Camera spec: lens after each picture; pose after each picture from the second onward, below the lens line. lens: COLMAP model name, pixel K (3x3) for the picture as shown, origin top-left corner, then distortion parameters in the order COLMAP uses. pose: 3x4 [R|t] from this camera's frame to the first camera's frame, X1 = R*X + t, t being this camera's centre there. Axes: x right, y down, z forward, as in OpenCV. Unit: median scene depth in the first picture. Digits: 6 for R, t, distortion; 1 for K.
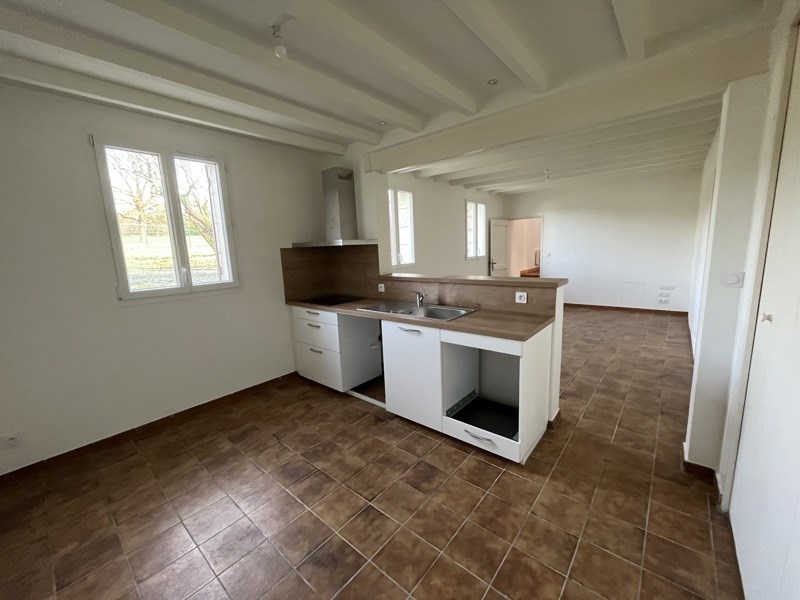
lens RADIAL K [[321.4, 0, 395.8], [0, 321.4, 298.1], [0, 0, 1]] dist [-0.002130, -0.000058]
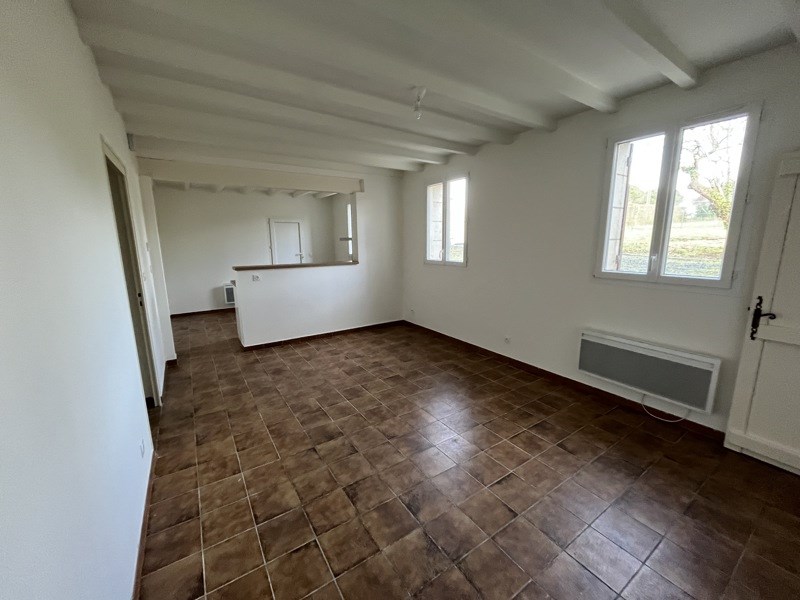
lens RADIAL K [[321.4, 0, 393.9], [0, 321.4, 304.4], [0, 0, 1]] dist [-0.002130, -0.000058]
pose [[-0.281539, 0.220162, -0.933951, 1.761289], [-0.134129, 0.954737, 0.265495, -0.392886], [0.950129, 0.200017, -0.239266, 2.054995]]
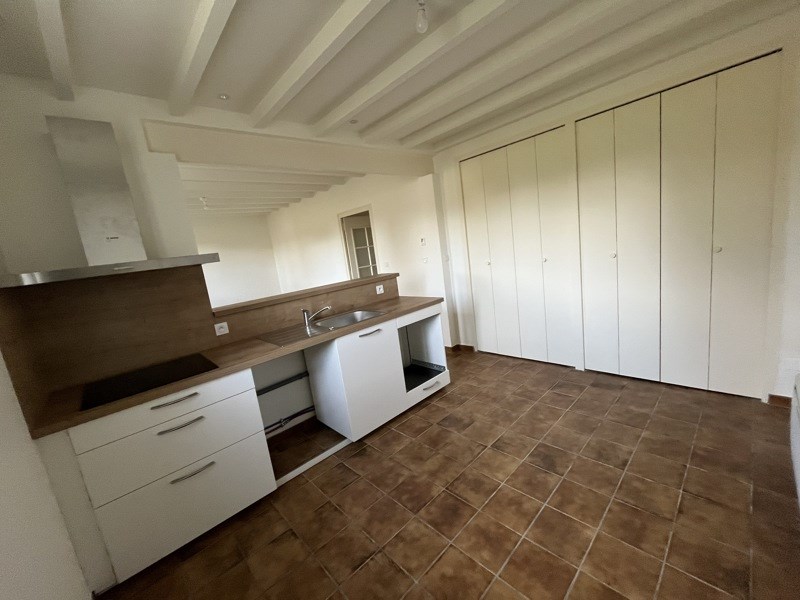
lens RADIAL K [[321.4, 0, 403.5], [0, 321.4, 297.7], [0, 0, 1]] dist [-0.002130, -0.000058]
pose [[0.110651, -0.140983, 0.983809, -0.844991], [0.276235, 0.955247, 0.105821, -0.077107], [-0.954699, 0.260053, 0.144643, 0.679318]]
